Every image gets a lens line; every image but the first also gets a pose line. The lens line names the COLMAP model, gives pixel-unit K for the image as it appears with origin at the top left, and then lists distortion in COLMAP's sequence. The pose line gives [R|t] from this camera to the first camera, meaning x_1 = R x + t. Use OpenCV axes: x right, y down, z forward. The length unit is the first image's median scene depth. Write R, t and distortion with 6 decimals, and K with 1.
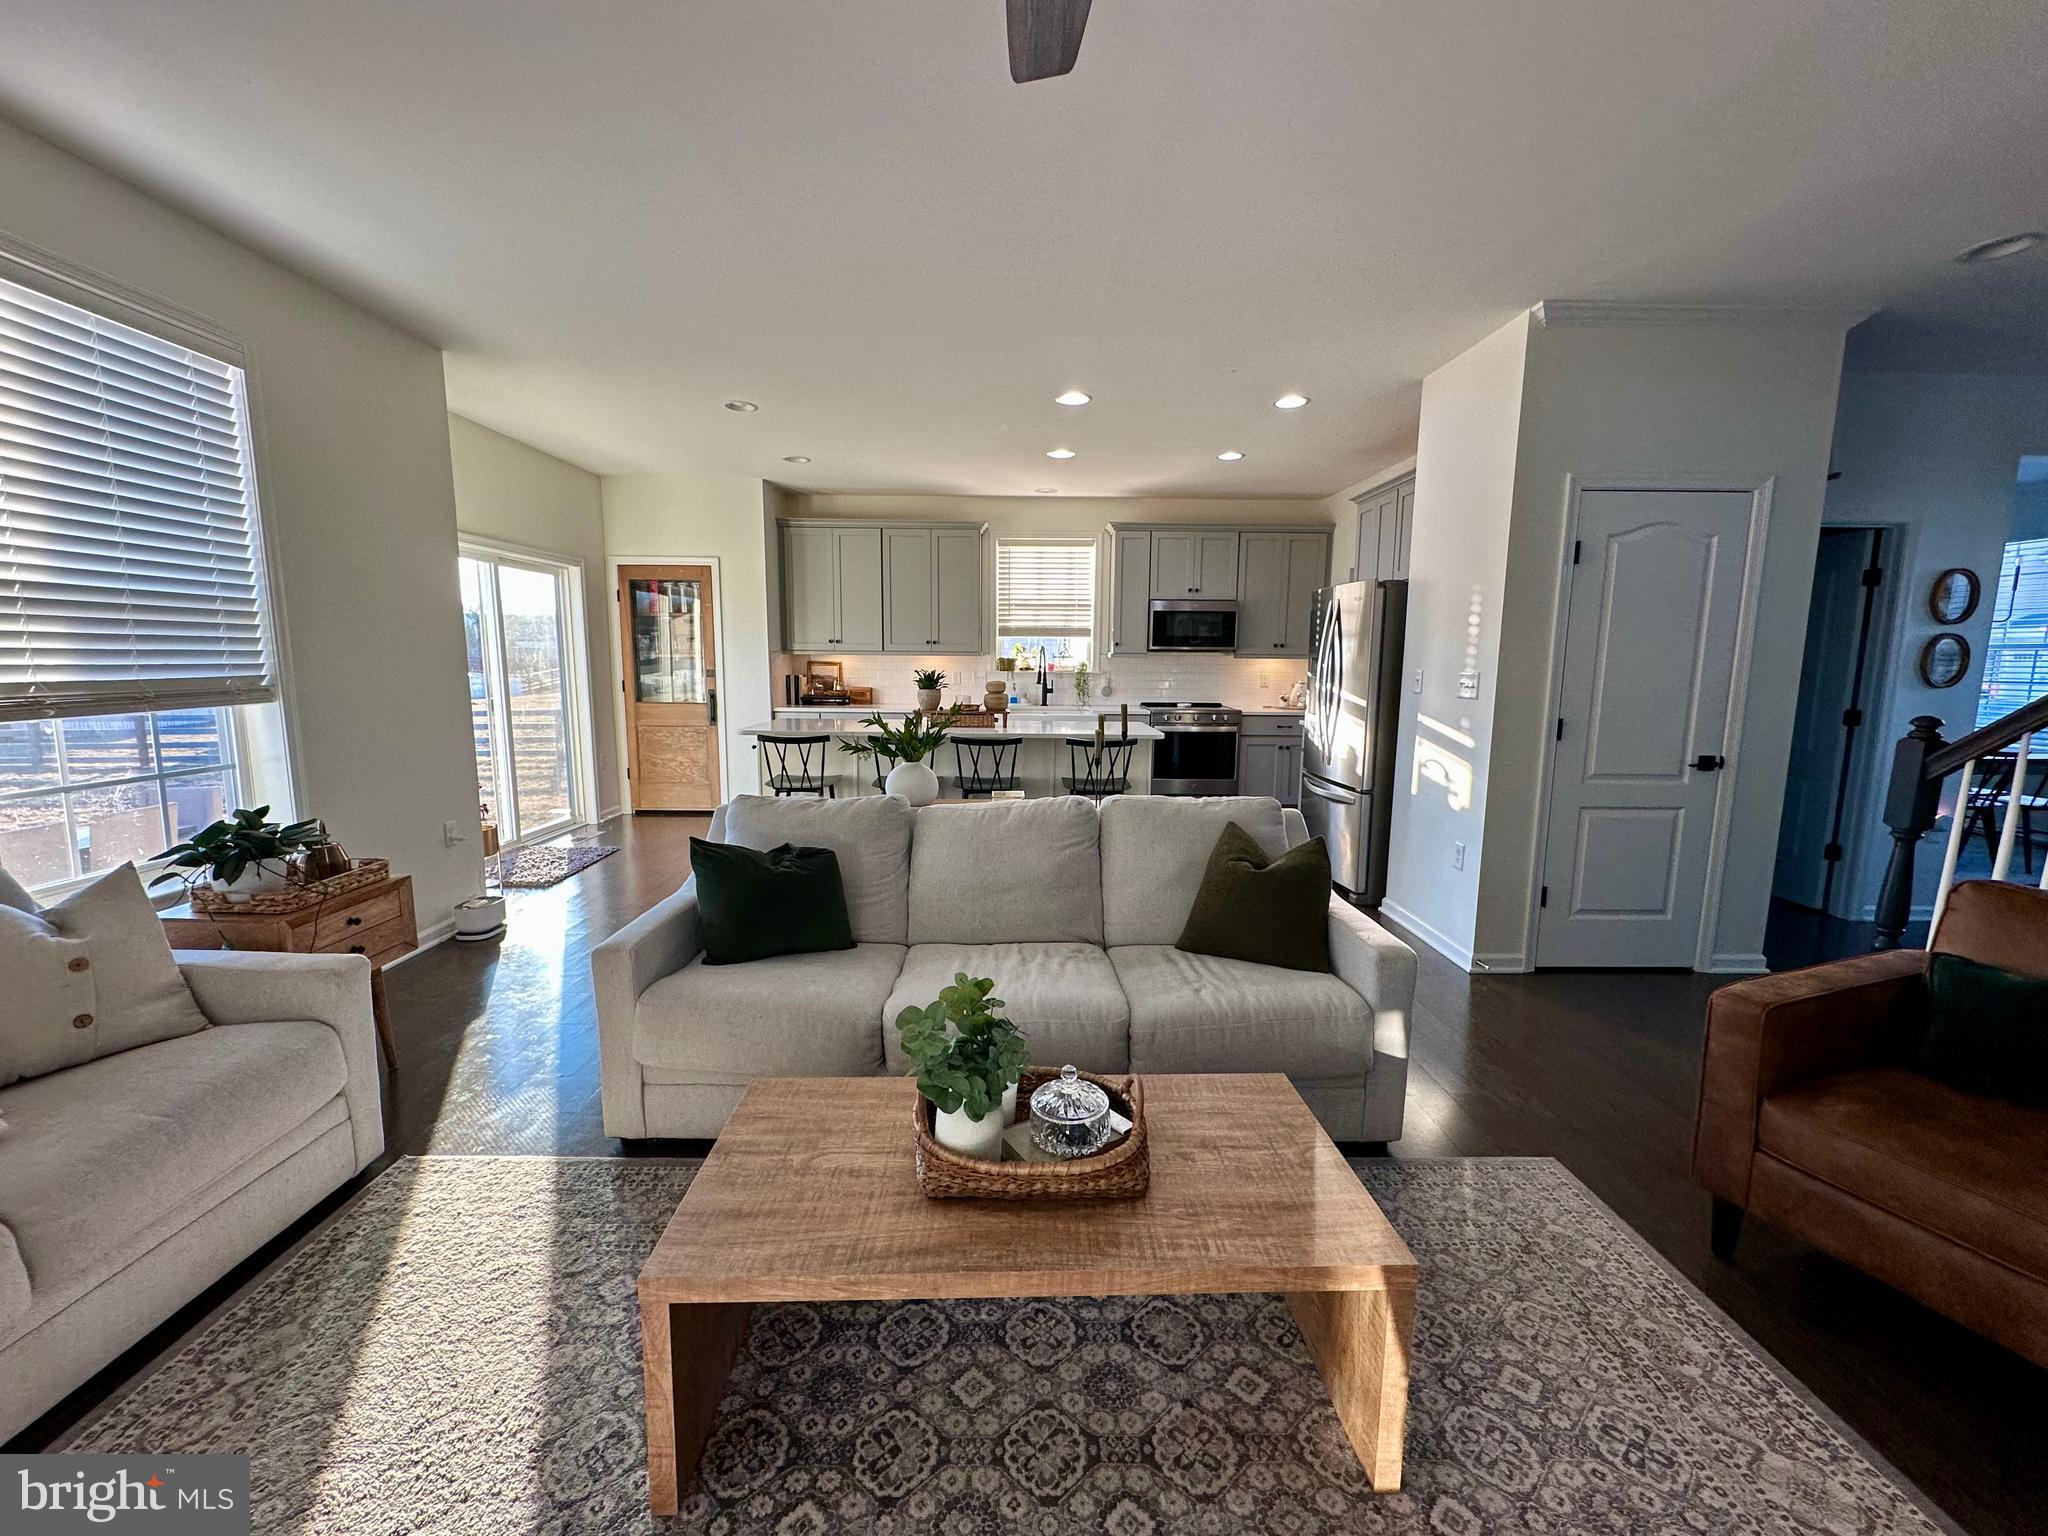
lens RADIAL K [[820.6, 0, 1021.9], [0, 820.6, 768.9], [0, 0, 1]] dist [-0.001826, 0.001708]
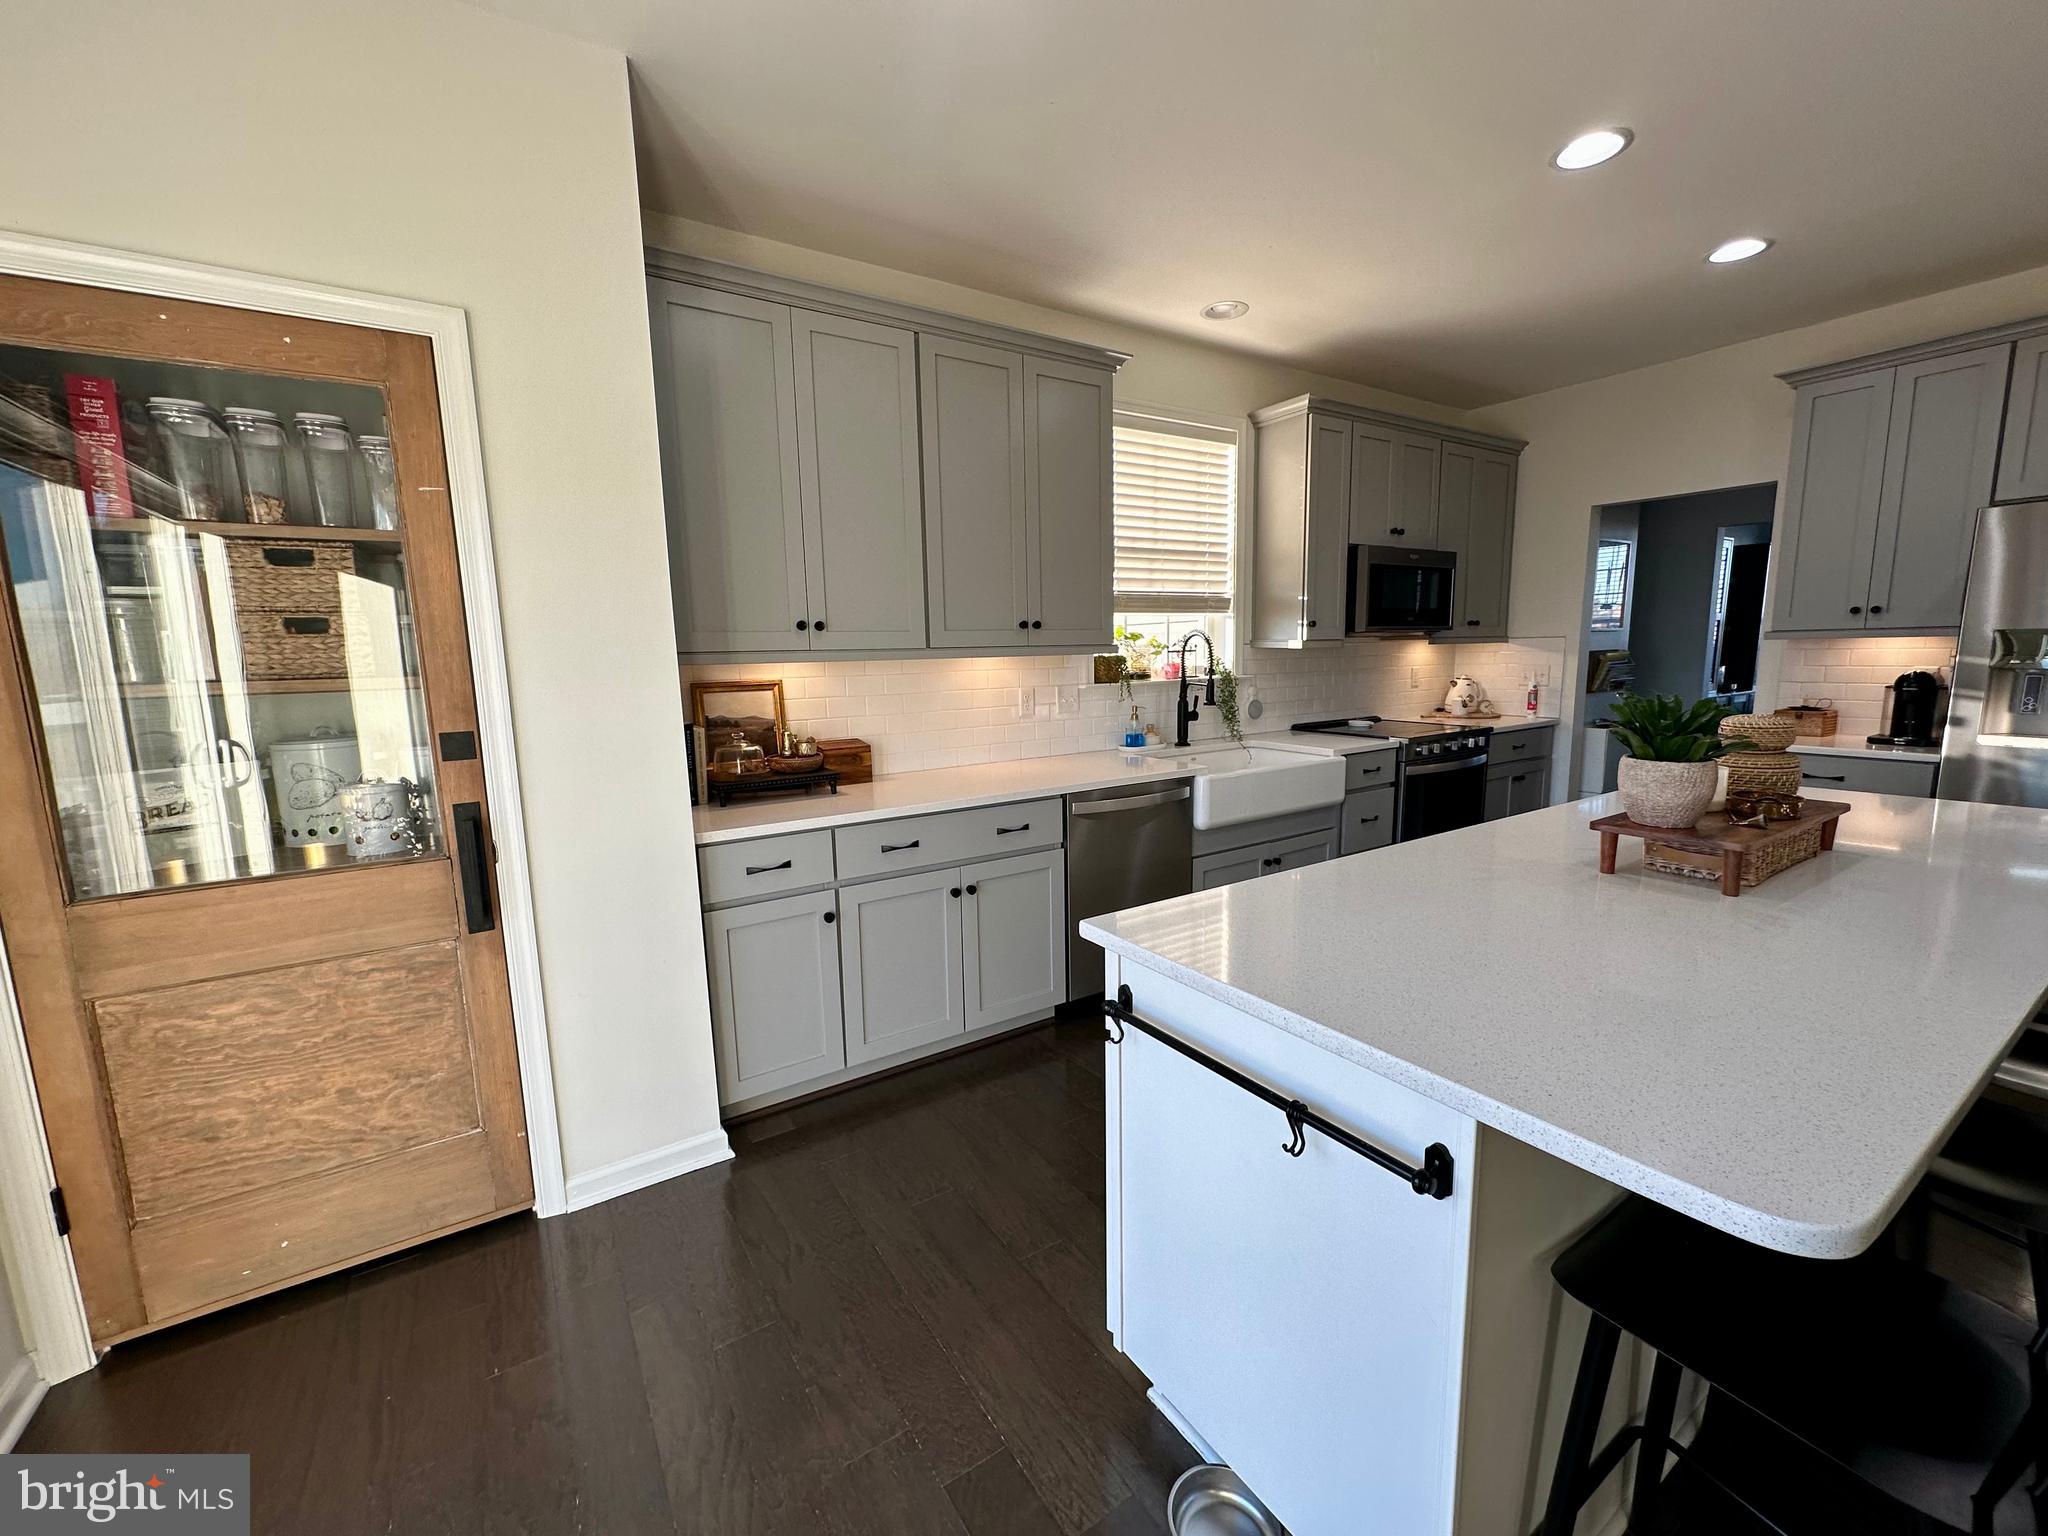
lens RADIAL K [[820.6, 0, 1021.9], [0, 820.6, 768.9], [0, 0, 1]] dist [-0.001826, 0.001708]
pose [[0.844960, -0.106955, 0.524026, -0.352260], [0.105191, 0.993896, 0.033243, -0.095332], [-0.524383, 0.027034, 0.851053, 0.646719]]
